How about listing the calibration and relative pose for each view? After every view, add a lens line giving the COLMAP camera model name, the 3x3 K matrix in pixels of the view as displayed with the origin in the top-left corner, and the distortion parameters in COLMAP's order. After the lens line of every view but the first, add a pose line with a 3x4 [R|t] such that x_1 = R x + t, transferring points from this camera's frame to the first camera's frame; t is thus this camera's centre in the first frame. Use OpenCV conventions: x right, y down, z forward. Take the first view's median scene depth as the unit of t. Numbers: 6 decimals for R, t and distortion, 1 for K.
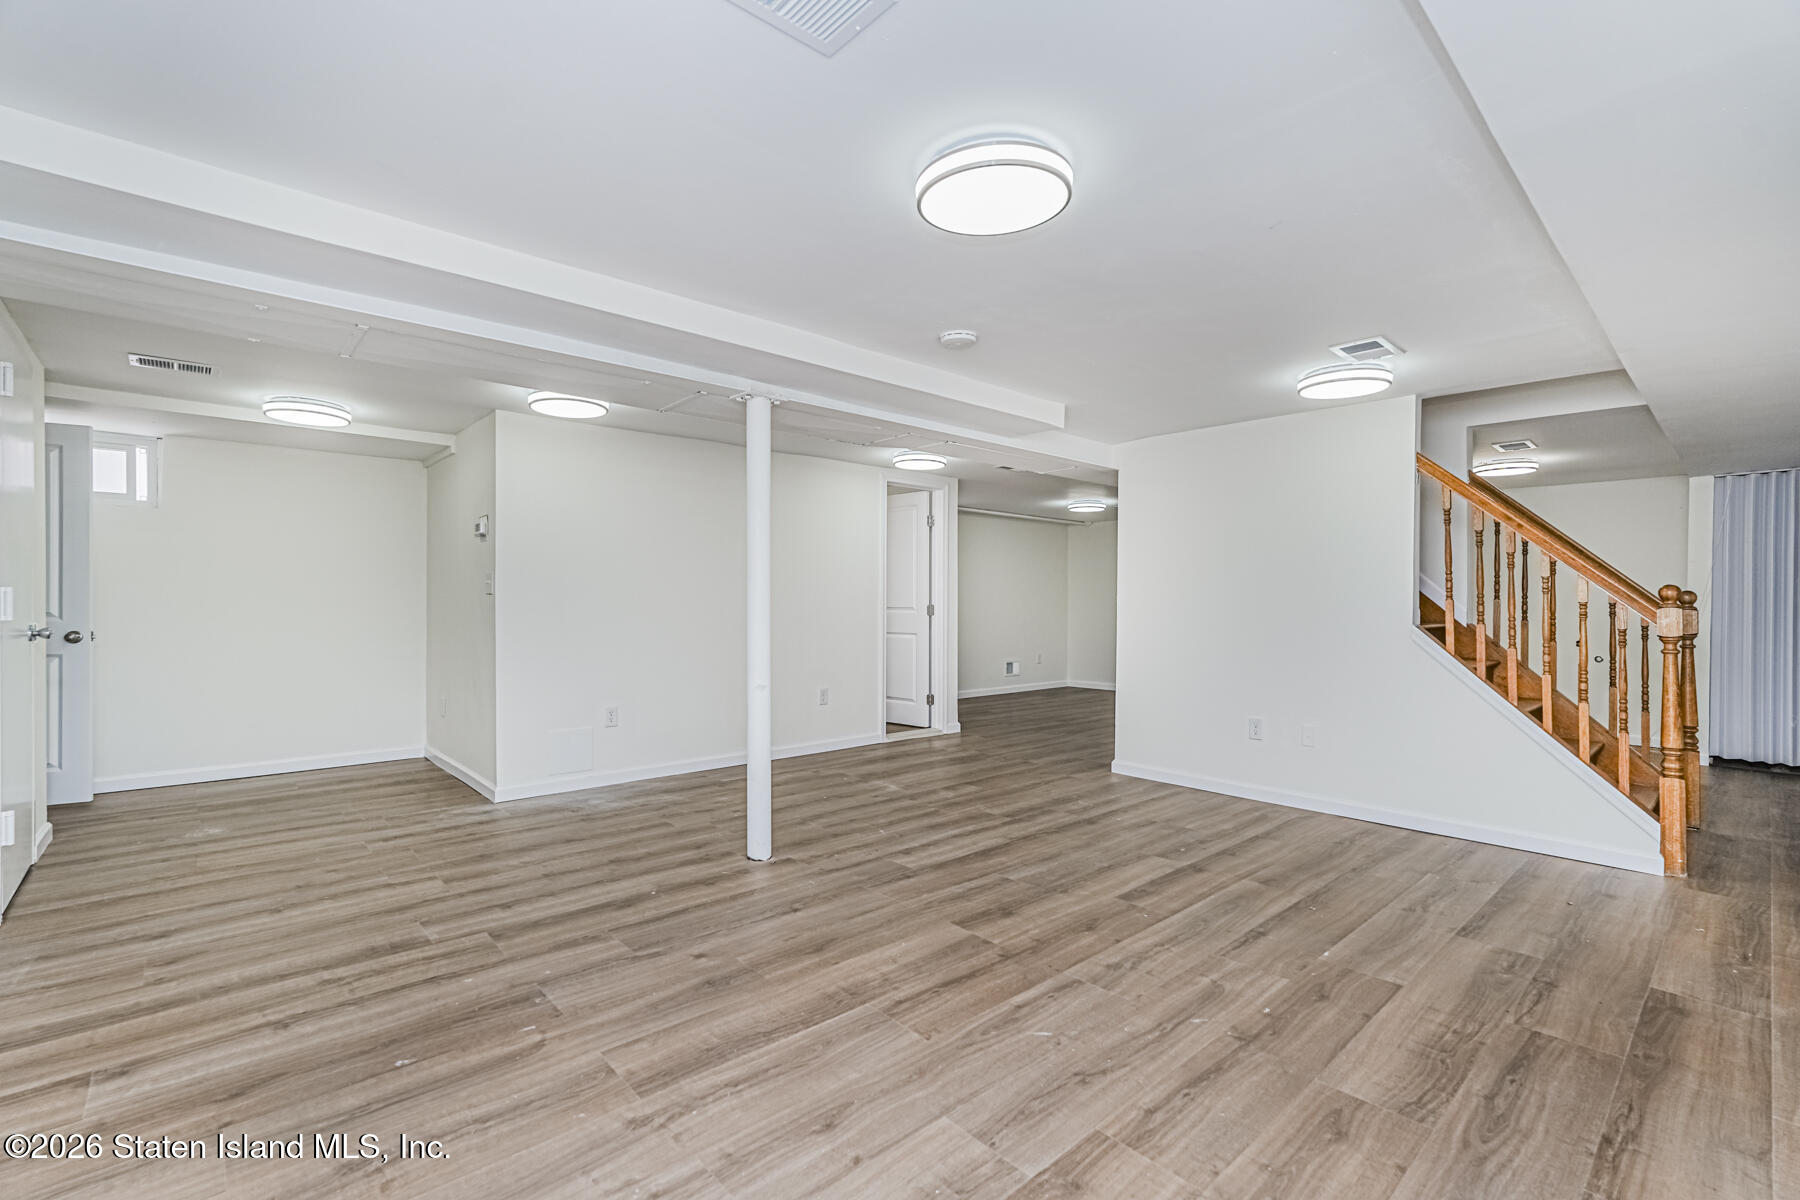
lens RADIAL K [[794.8, 0, 904.9], [0, 794.8, 606.5], [0, 0, 1]] dist [-0.020766, 0.009697]
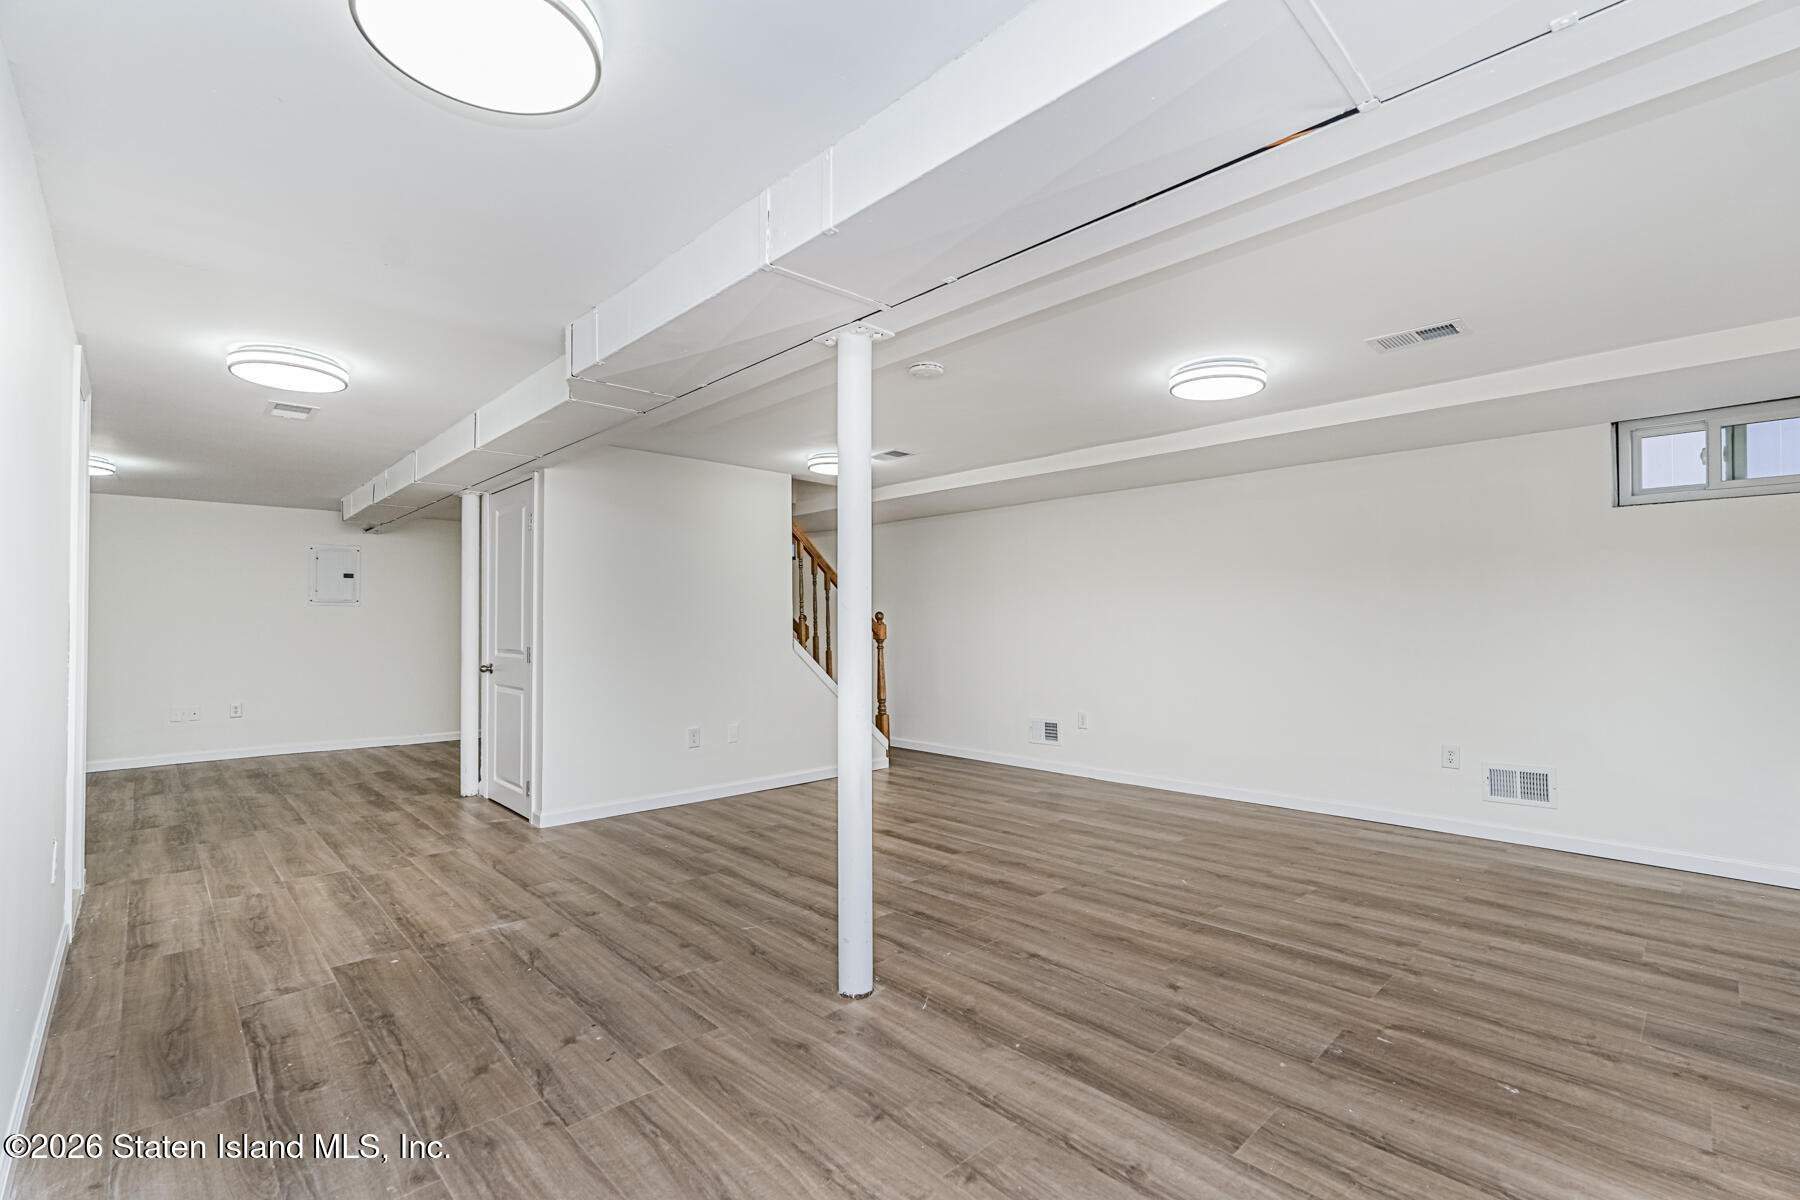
lens RADIAL K [[794.8, 0, 904.9], [0, 794.8, 606.5], [0, 0, 1]] dist [-0.020766, 0.009697]
pose [[-0.029140, 0.016749, 0.999435, -1.077642], [0.011299, 0.999801, -0.016426, -0.008548], [-0.999511, 0.010814, -0.029324, 1.193639]]
